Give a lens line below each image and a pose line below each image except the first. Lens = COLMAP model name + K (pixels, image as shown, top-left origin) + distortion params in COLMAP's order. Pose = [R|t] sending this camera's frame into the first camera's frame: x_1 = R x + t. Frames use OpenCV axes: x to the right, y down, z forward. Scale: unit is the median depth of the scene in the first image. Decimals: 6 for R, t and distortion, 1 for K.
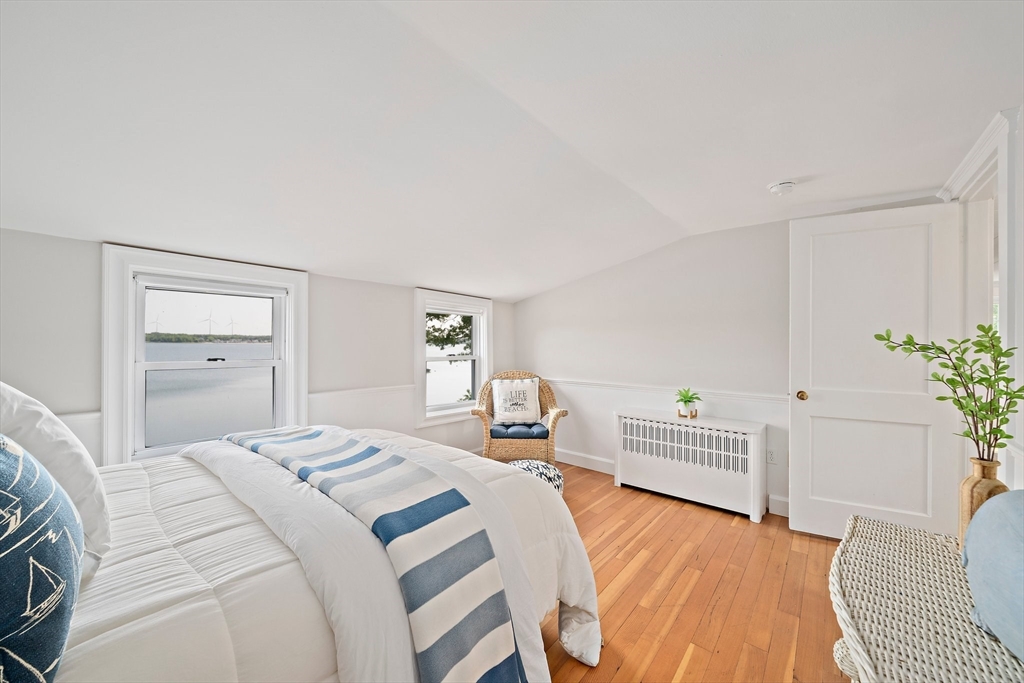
lens RADIAL K [[388.7, 0, 515.1], [0, 388.7, 342.2], [0, 0, 1]] dist [0.000651, 0.000039]
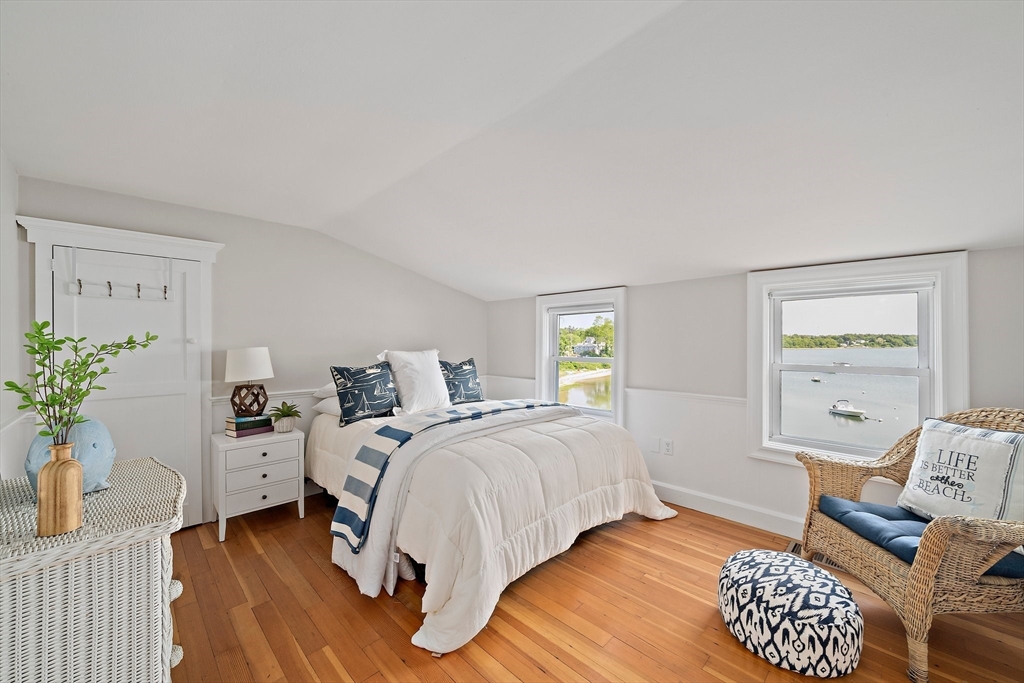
lens RADIAL K [[388.7, 0, 516.0], [0, 388.7, 344.3], [0, 0, 1]] dist [0.000651, 0.000039]
pose [[-0.106151, -0.009781, -0.994302, 0.501814], [0.004703, 0.999935, -0.010339, 0.005826], [0.994339, -0.005774, -0.106098, 0.559943]]
